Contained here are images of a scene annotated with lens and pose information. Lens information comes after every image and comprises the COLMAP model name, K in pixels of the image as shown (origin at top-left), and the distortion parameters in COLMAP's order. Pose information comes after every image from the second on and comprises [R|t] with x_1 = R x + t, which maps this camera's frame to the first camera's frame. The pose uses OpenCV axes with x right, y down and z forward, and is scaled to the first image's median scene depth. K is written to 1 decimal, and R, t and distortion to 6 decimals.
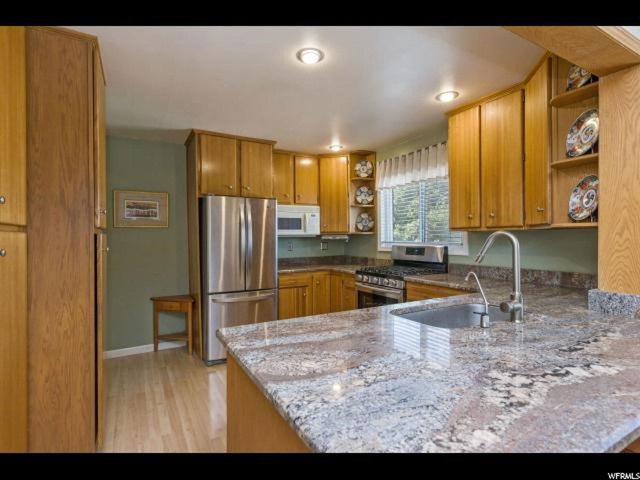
lens RADIAL K [[325.3, 0, 320.0], [0, 325.3, 240.0], [0, 0, 1]] dist [0.002292, 0.000265]
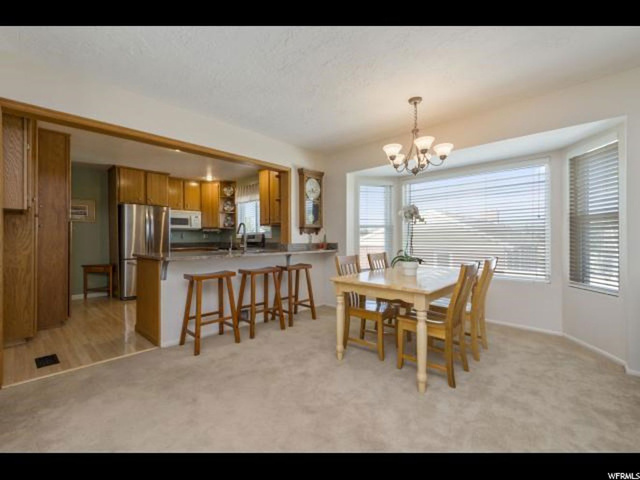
lens RADIAL K [[278.2, 0, 322.6], [0, 278.2, 239.2], [0, 0, 1]] dist [-0.000398, -0.000274]
pose [[0.954509, 0.005684, 0.298127, 0.194974], [-0.004184, 0.999975, -0.005667, 0.050423], [-0.298152, 0.004162, 0.954509, -0.637050]]
